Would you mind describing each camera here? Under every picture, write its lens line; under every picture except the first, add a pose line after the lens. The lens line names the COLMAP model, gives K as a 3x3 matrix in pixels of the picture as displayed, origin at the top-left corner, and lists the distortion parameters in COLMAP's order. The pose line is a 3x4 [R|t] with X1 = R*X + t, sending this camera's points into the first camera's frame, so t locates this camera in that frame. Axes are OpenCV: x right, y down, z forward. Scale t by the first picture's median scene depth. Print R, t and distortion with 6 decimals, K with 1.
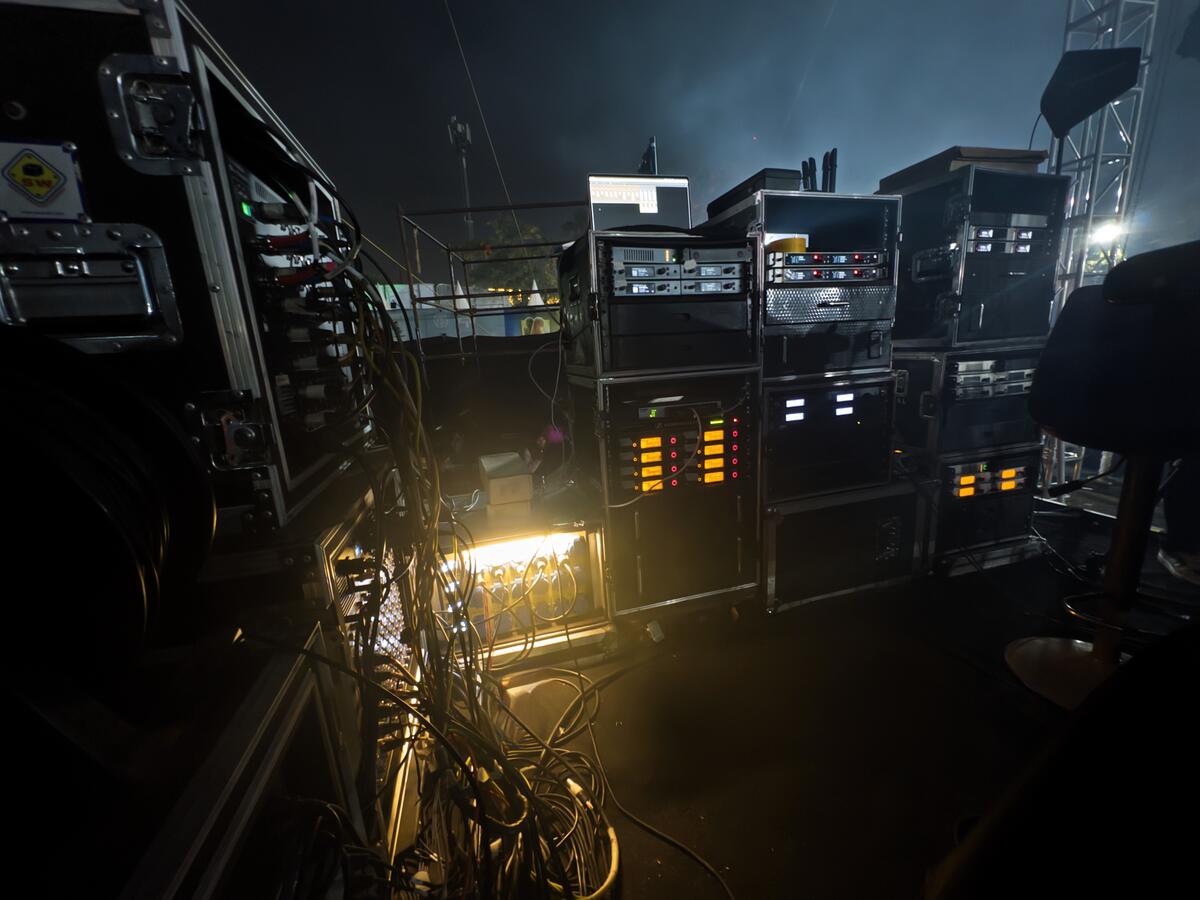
lens RADIAL K [[480.4, 0, 600.0], [0, 480.4, 453.2], [0, 0, 1]] dist [0.000962, 0.000021]
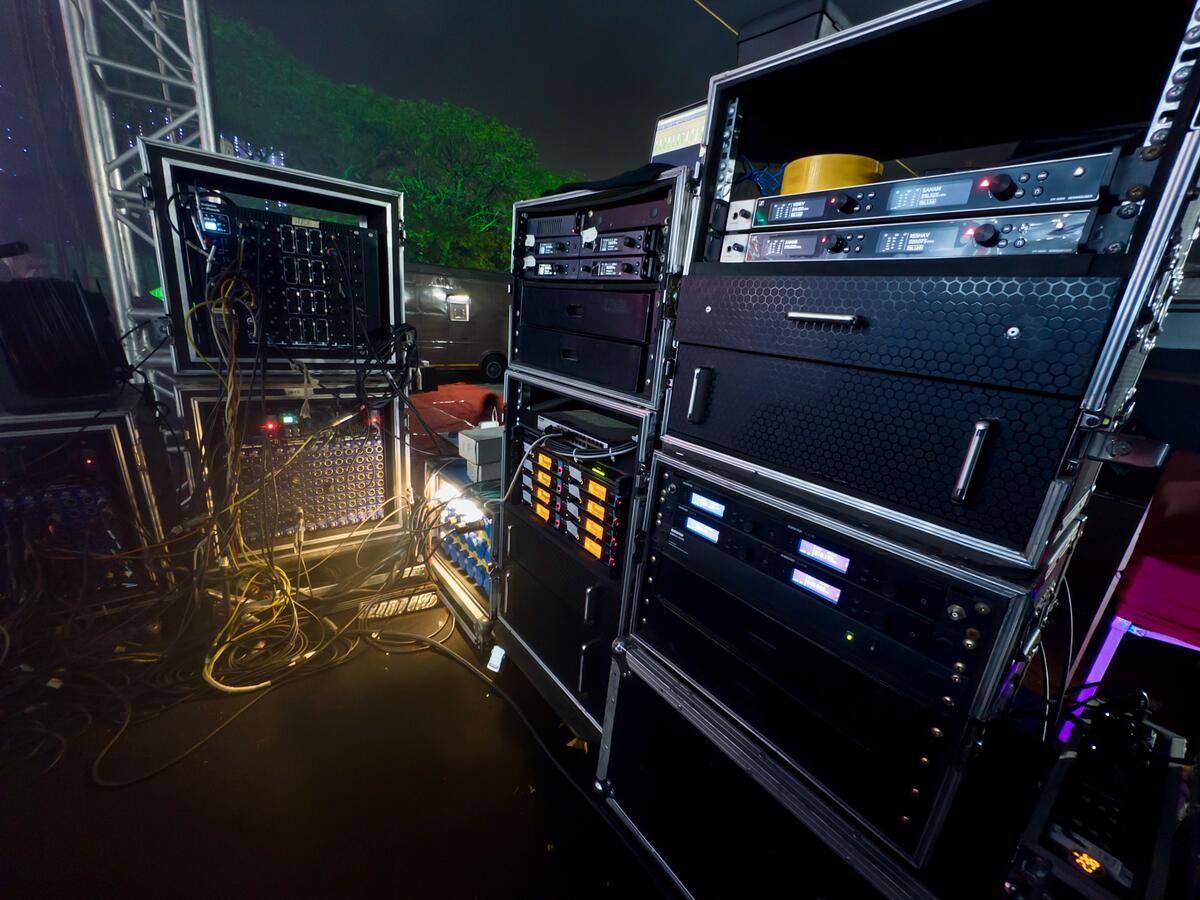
lens RADIAL K [[480.4, 0, 600.0], [0, 480.4, 453.2], [0, 0, 1]] dist [0.000962, 0.000021]
pose [[0.376979, 0.346823, -0.858837, 0.884838], [-0.309788, 0.921059, 0.235971, -0.270096], [0.872879, 0.177101, 0.454661, 0.747824]]
